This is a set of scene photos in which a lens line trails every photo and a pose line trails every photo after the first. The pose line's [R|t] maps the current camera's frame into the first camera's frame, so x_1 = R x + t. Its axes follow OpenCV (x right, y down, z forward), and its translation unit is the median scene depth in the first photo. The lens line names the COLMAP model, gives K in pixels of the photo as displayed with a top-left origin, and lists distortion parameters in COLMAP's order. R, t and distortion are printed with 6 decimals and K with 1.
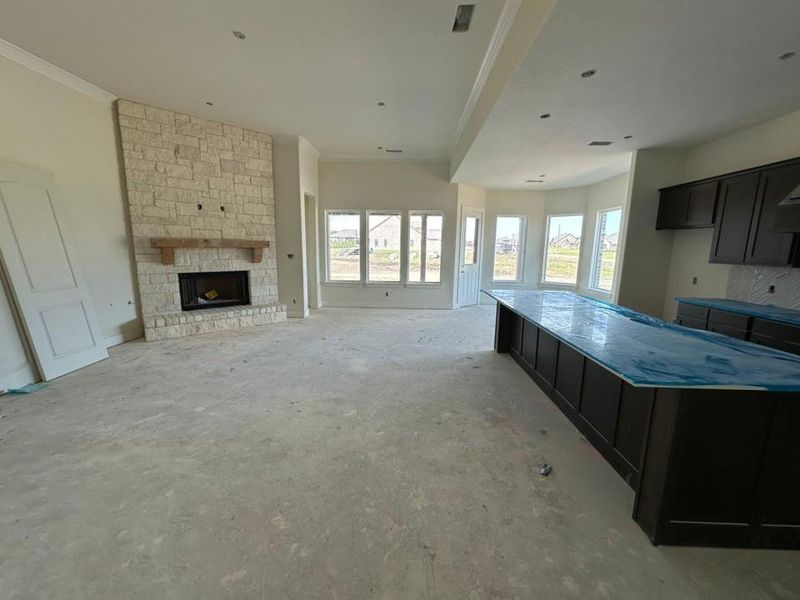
lens RADIAL K [[319.8, 0, 397.5], [0, 319.8, 299.7], [0, 0, 1]] dist [-0.003777, 0.000556]
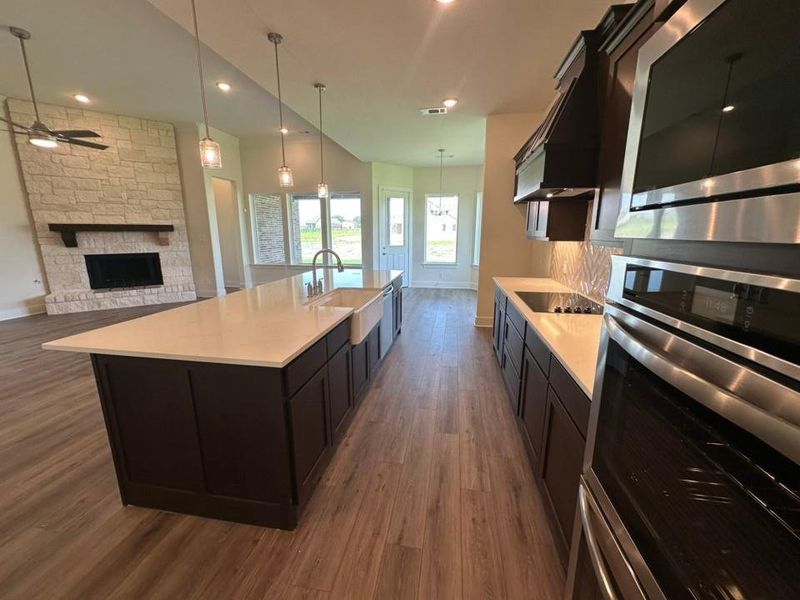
lens RADIAL K [[319.8, 0, 398.6], [0, 319.8, 301.4], [0, 0, 1]] dist [-0.003777, 0.000556]
pose [[0.992170, 0.013573, -0.124154, 0.551550], [-0.007581, 0.998789, 0.048610, 0.016370], [0.124663, -0.047288, 0.991072, 0.026471]]
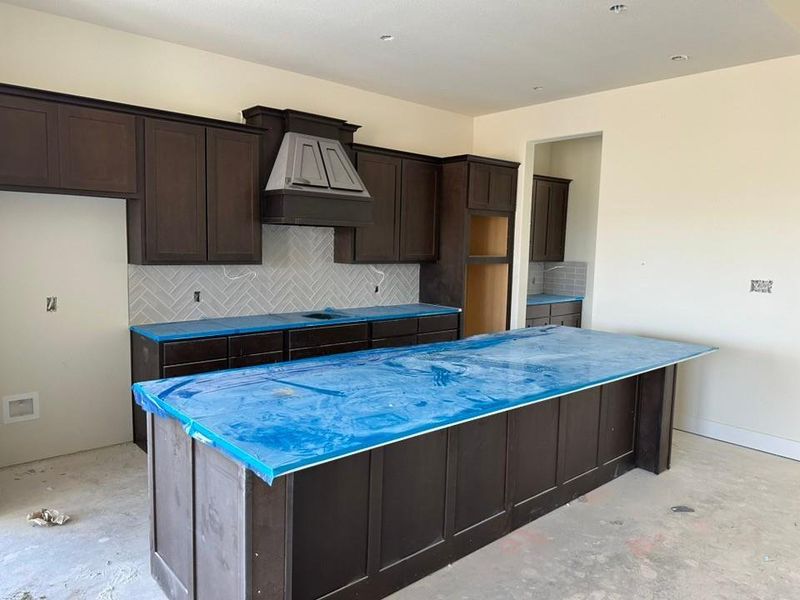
lens RADIAL K [[557.6, 0, 402.3], [0, 557.6, 300.7], [0, 0, 1]] dist [0.052954, 0.002958]
pose [[-0.693220, -0.102462, 0.713406, -0.022458], [0.083639, 0.971718, 0.220835, -0.174406], [-0.715857, 0.212756, -0.665044, 1.005675]]
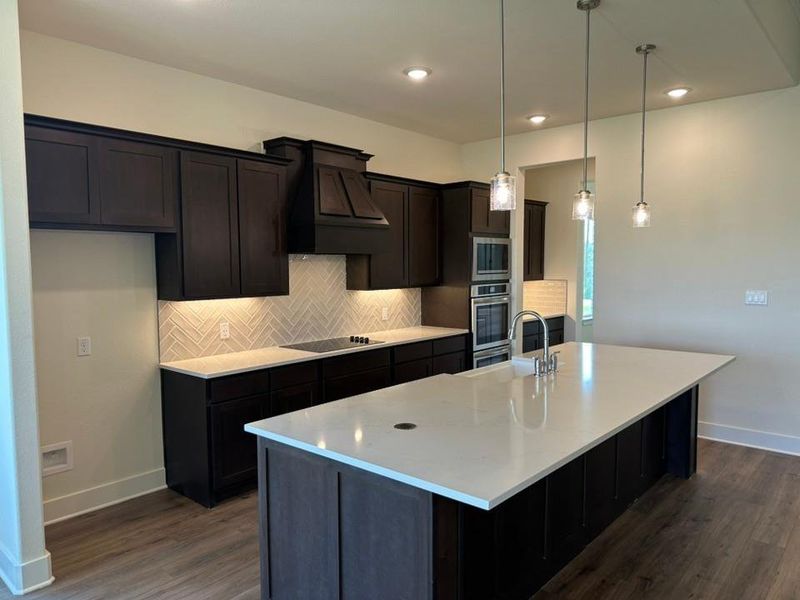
lens RADIAL K [[557.6, 0, 402.0], [0, 557.6, 302.5], [0, 0, 1]] dist [0.052954, 0.002958]
pose [[-0.779117, -0.051324, 0.624775, 0.076635], [0.096479, 0.974951, 0.200404, -0.198174], [-0.619410, 0.216416, -0.754649, 1.109820]]
